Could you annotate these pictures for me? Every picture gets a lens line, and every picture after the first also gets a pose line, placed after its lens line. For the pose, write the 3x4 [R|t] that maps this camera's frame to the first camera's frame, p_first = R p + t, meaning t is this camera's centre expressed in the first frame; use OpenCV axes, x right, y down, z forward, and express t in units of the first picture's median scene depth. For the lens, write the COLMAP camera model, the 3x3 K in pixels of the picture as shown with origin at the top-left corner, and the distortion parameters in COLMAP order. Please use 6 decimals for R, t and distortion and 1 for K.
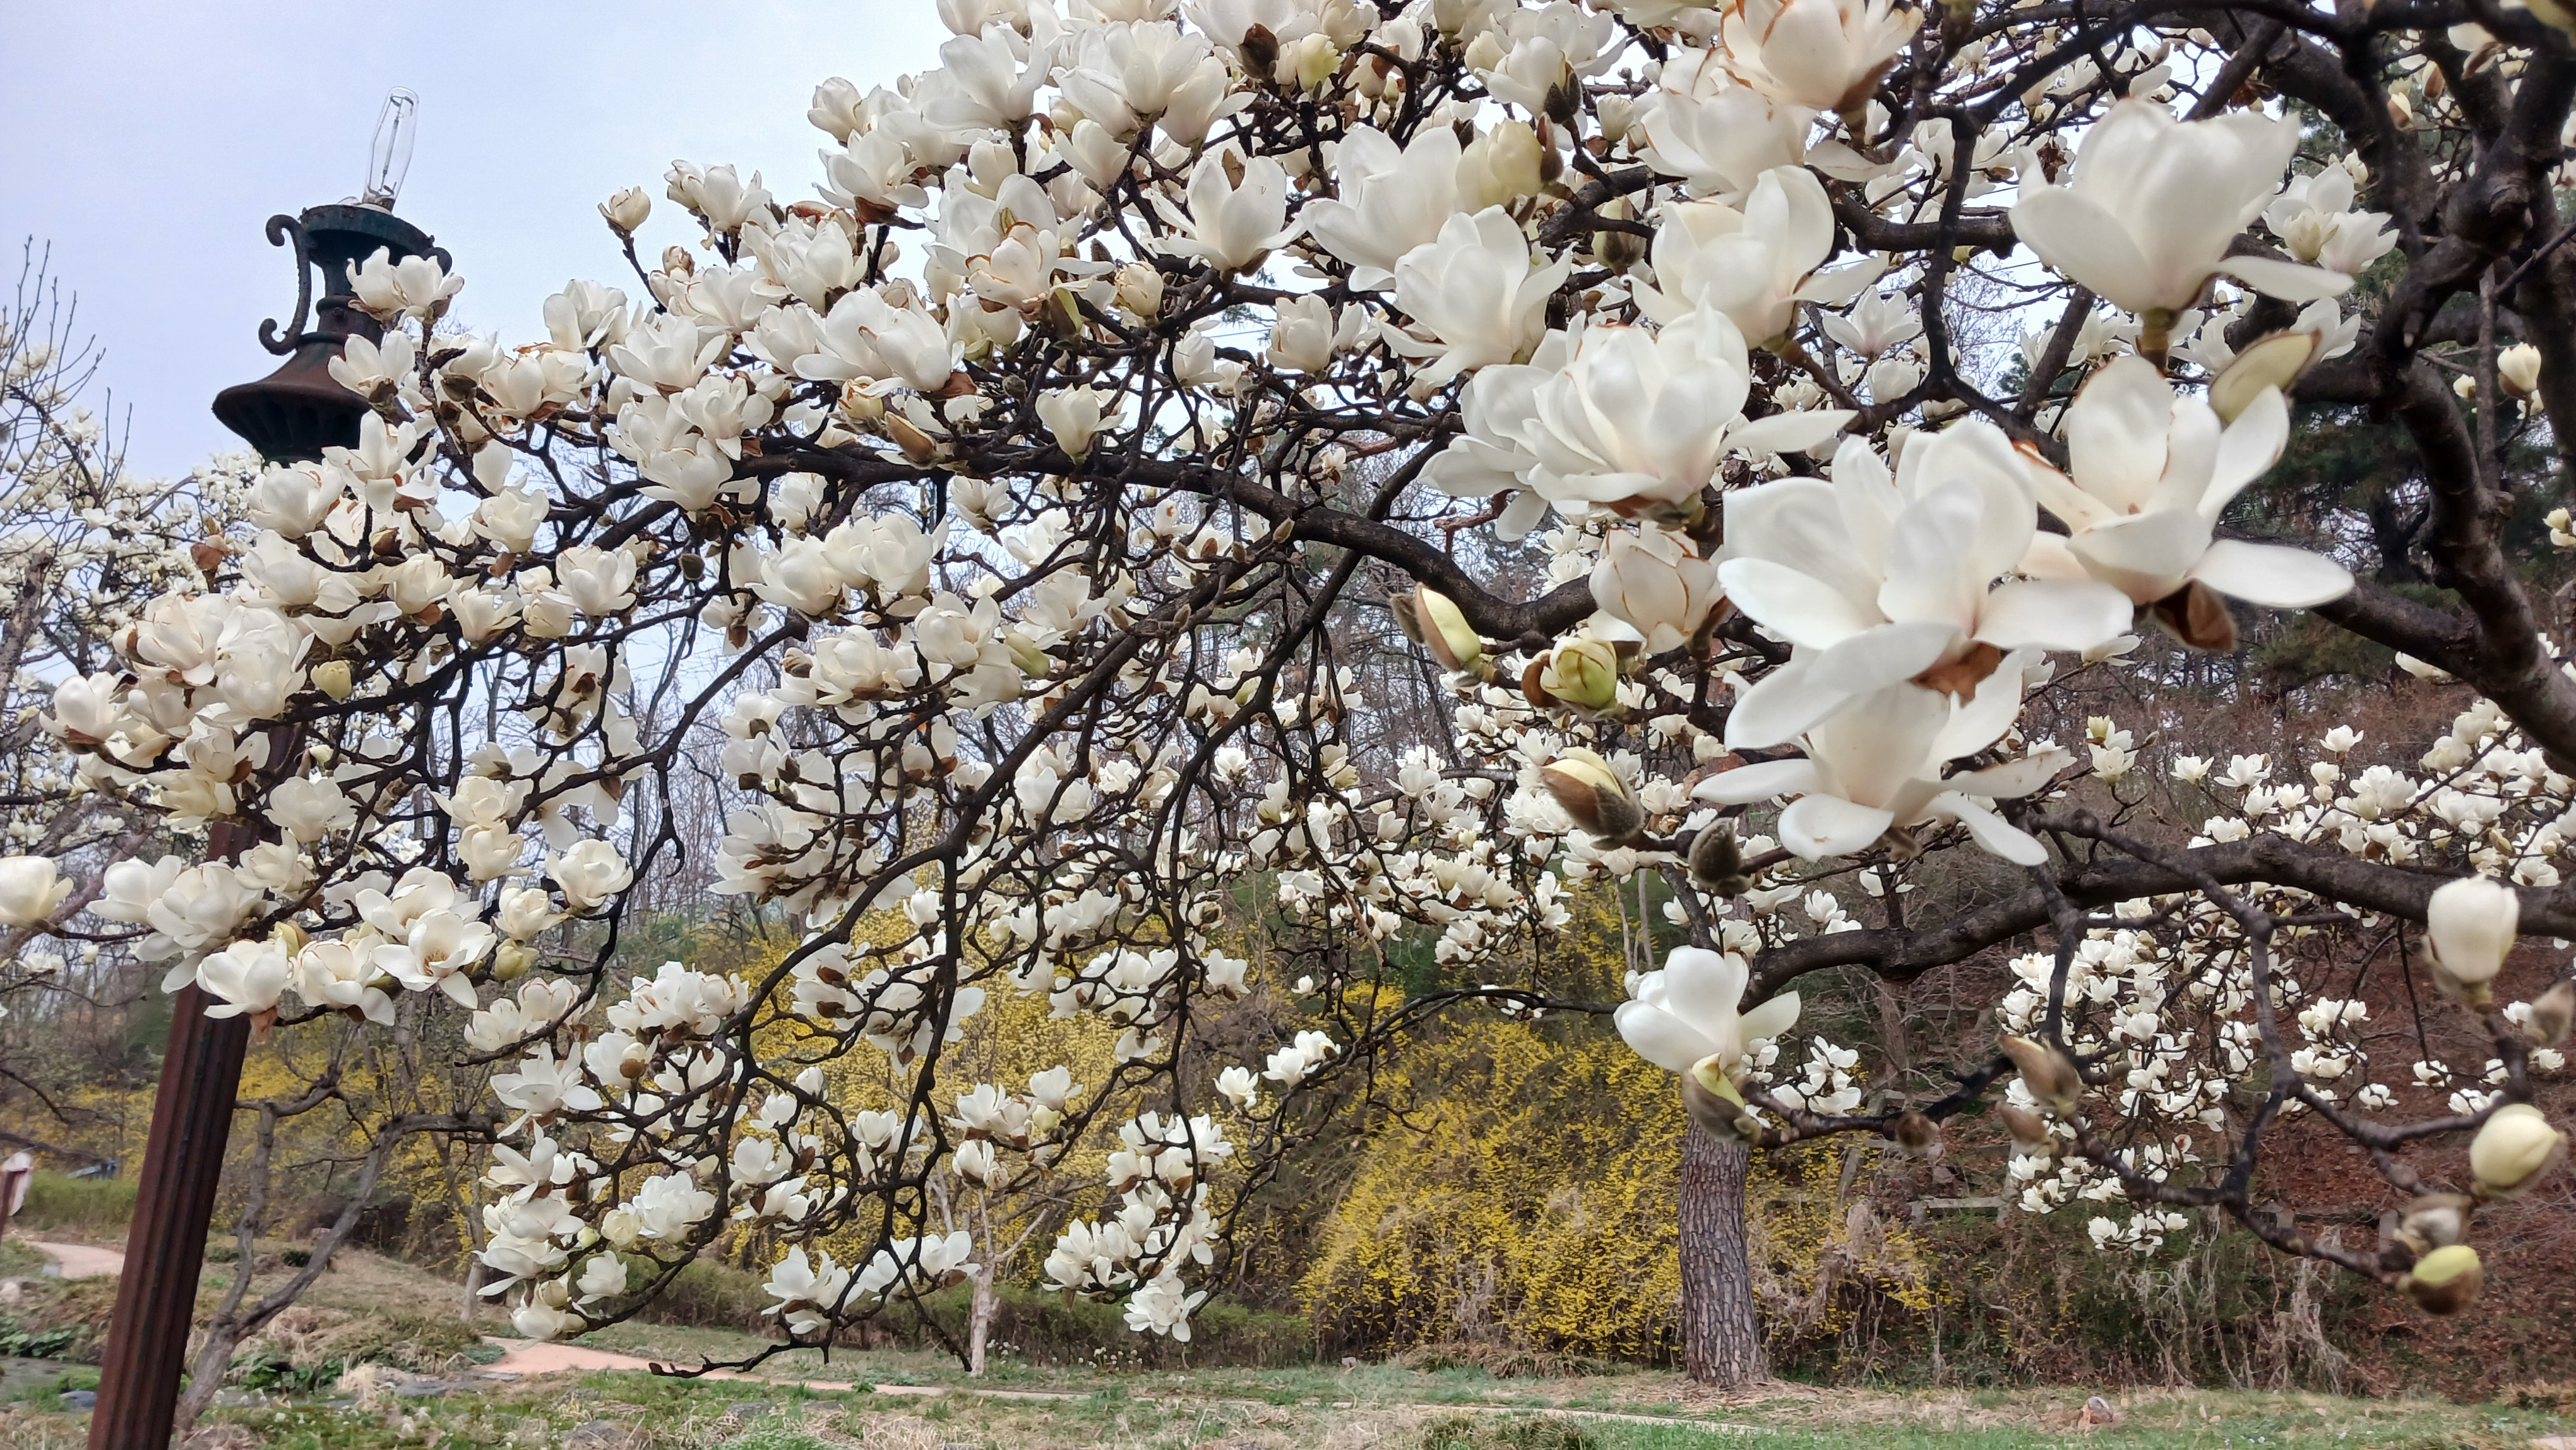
lens RADIAL K [[2105.8, 0, 1295.9], [0, 2105.8, 731.5], [0, 0, 1]] dist [0.051054, 0.025238]
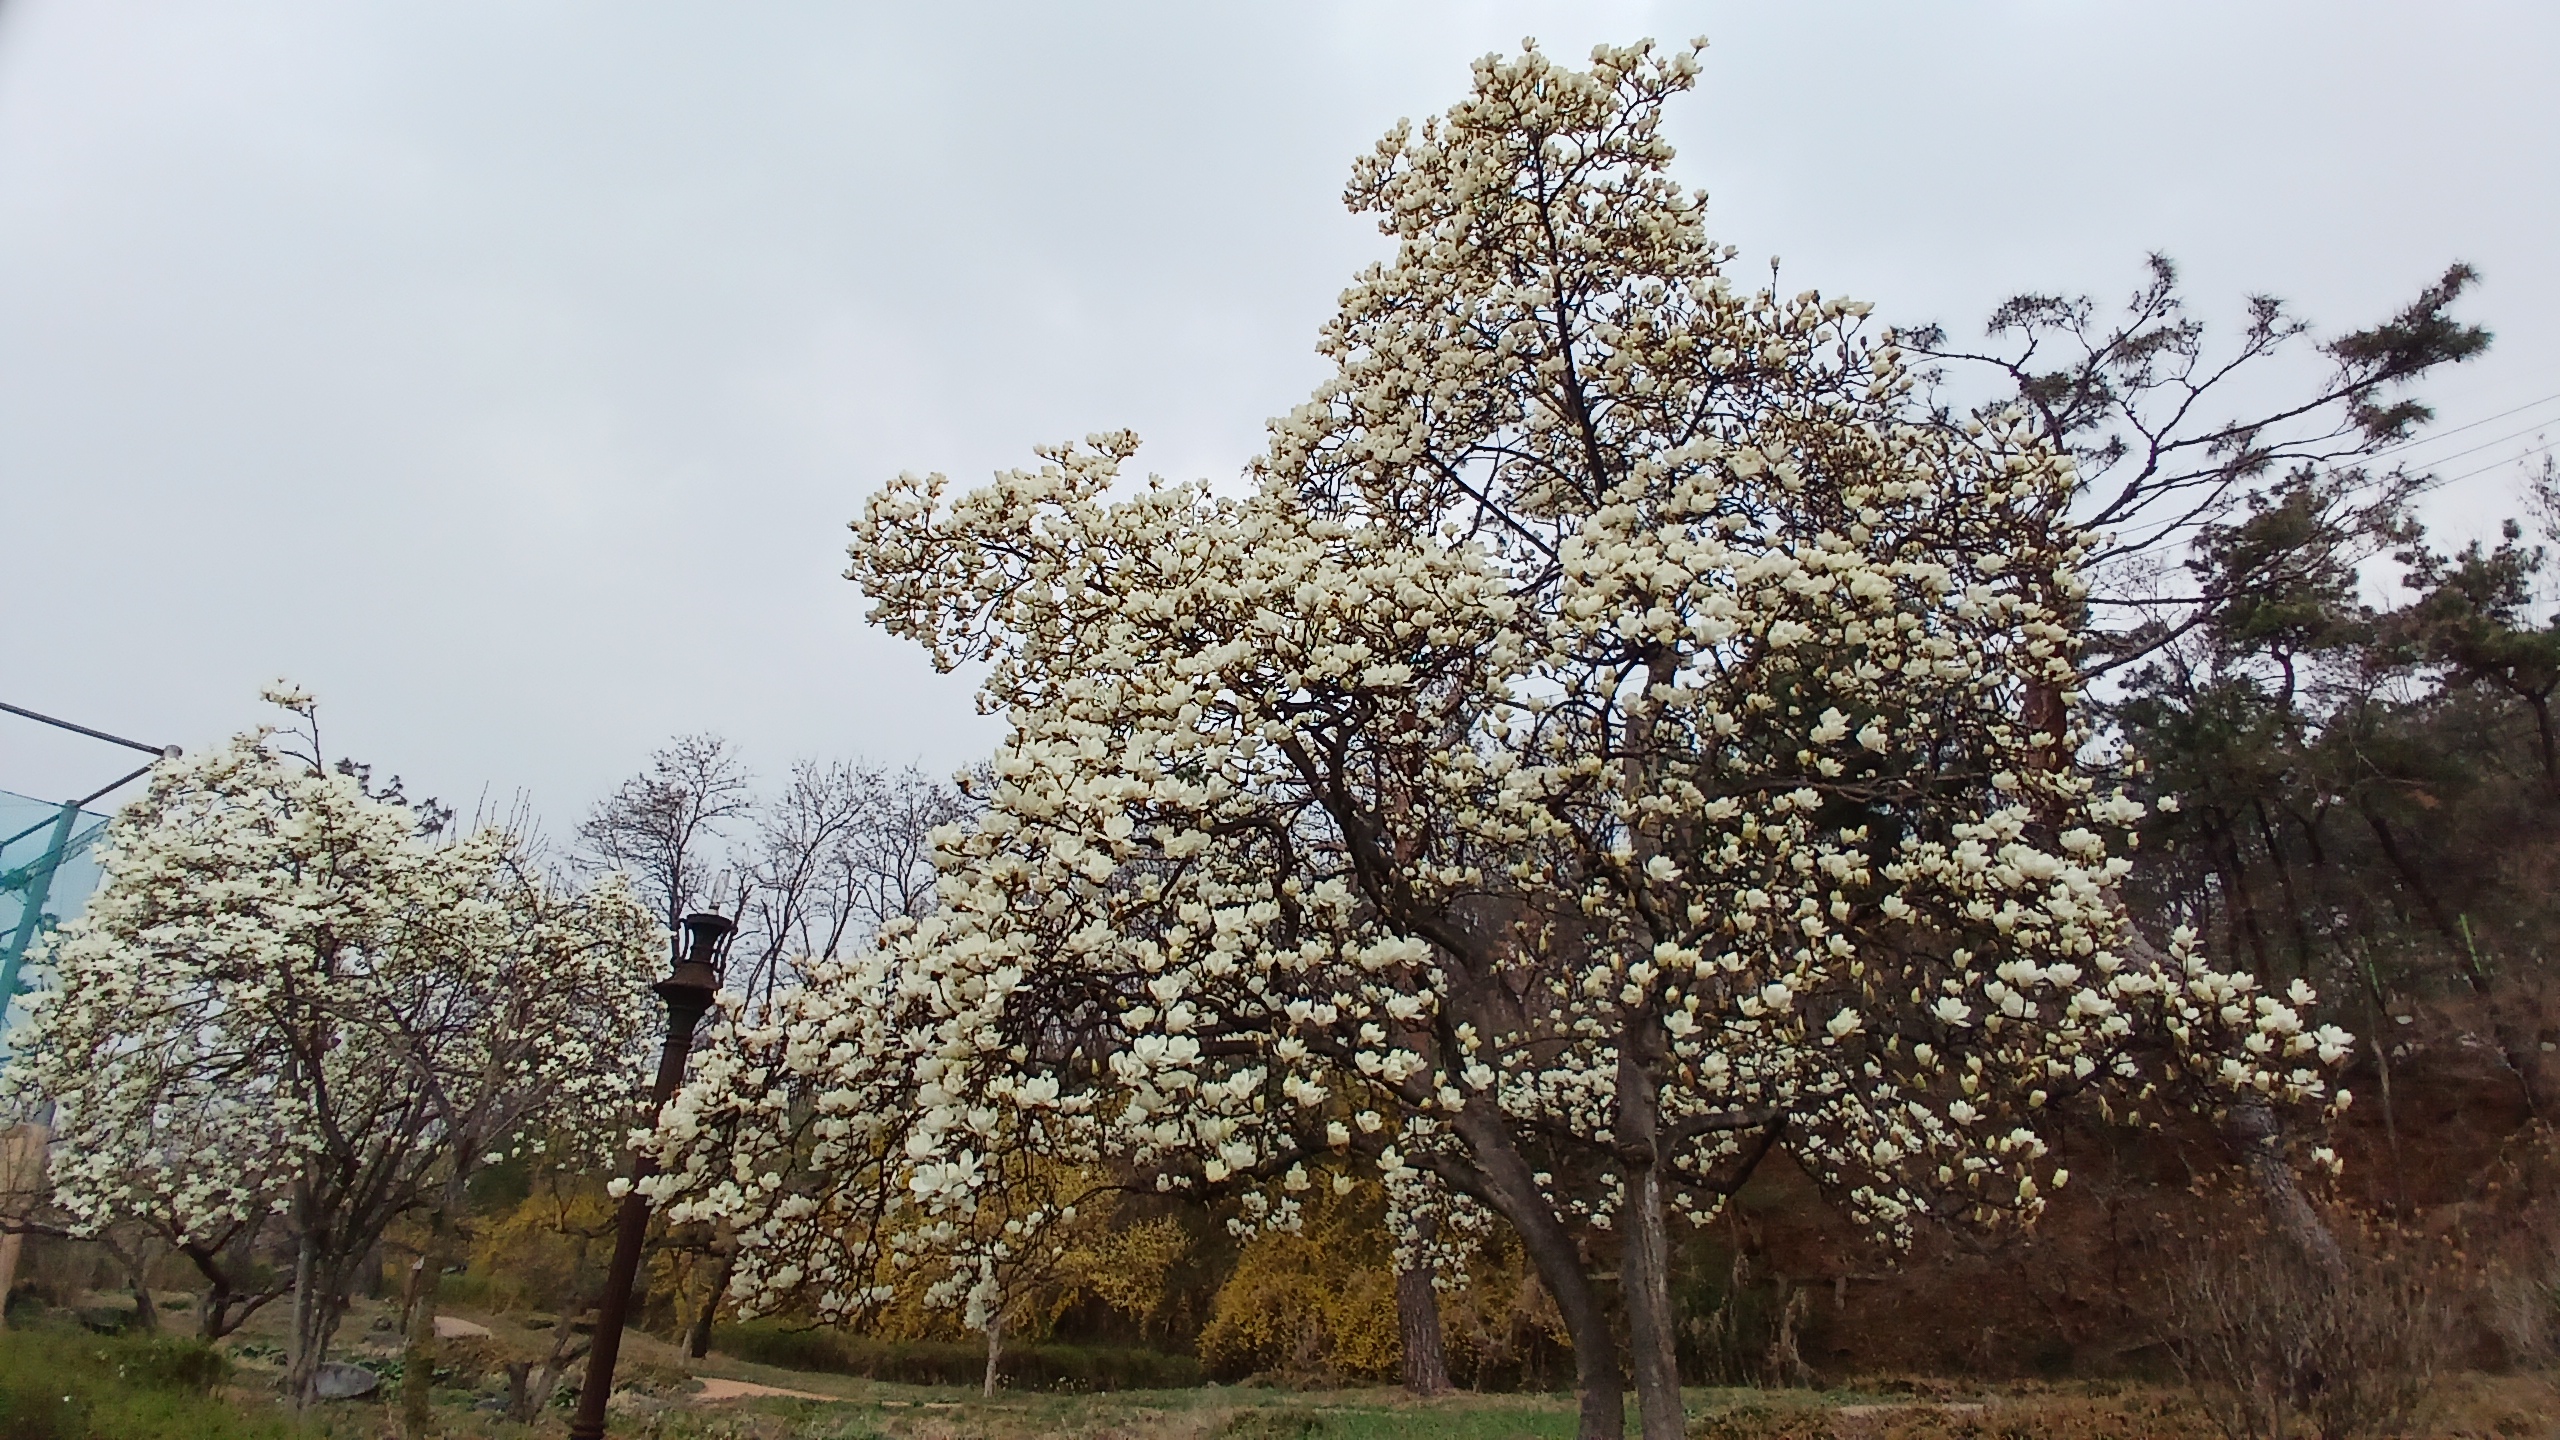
lens RADIAL K [[1298.8, 0, 1268.1], [0, 1298.8, 704.0], [0, 0, 1]] dist [0.025390, -0.000195]
pose [[0.999566, -0.002821, 0.029327, 0.048494], [0.008573, 0.980180, -0.197922, -0.029399], [-0.028188, 0.198087, 0.979779, -0.146720]]
